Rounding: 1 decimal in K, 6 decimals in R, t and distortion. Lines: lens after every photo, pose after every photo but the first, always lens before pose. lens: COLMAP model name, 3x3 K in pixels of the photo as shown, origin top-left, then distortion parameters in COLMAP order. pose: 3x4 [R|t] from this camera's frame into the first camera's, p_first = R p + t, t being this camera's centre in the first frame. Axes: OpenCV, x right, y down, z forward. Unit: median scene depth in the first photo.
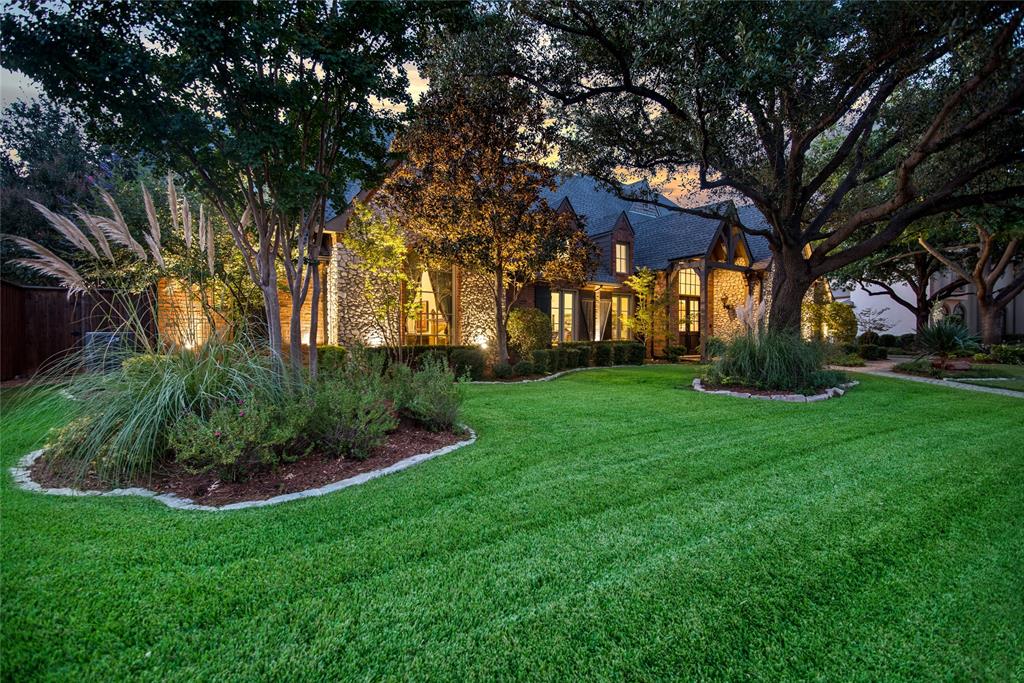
lens RADIAL K [[469.1, 0, 506.8], [0, 469.1, 332.5], [0, 0, 1]] dist [0.016459, -0.014049]
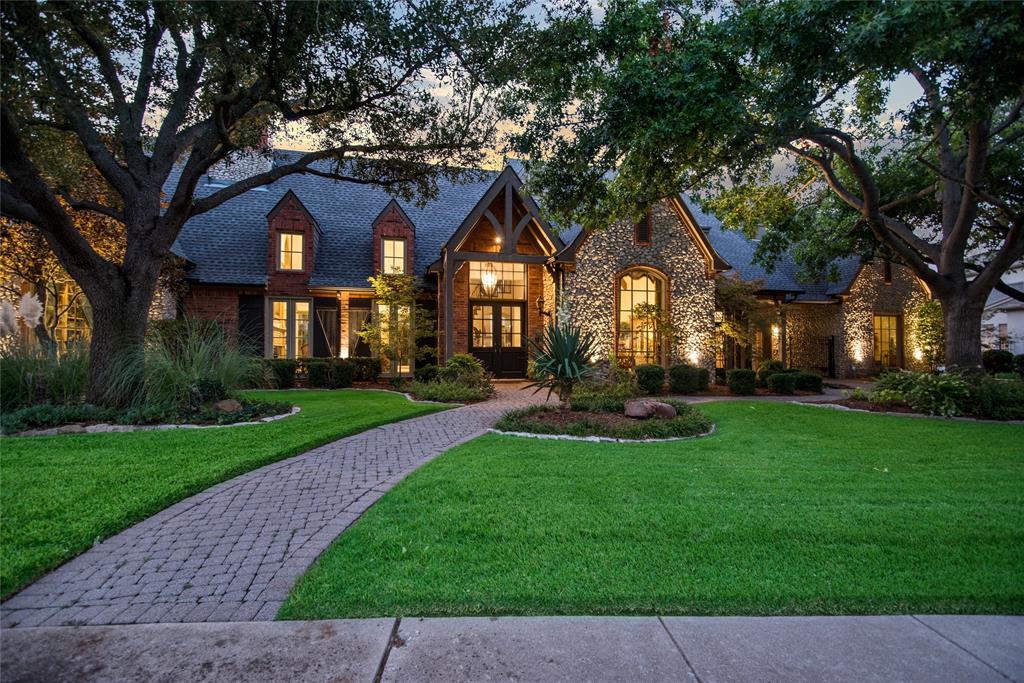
lens RADIAL K [[469.1, 0, 506.8], [0, 469.1, 332.5], [0, 0, 1]] dist [0.016459, -0.014049]
pose [[0.918399, -0.009622, -0.395539, 0.790412], [-0.003430, 0.999473, -0.032276, -0.000947], [0.395642, 0.030999, 0.917882, 0.350218]]
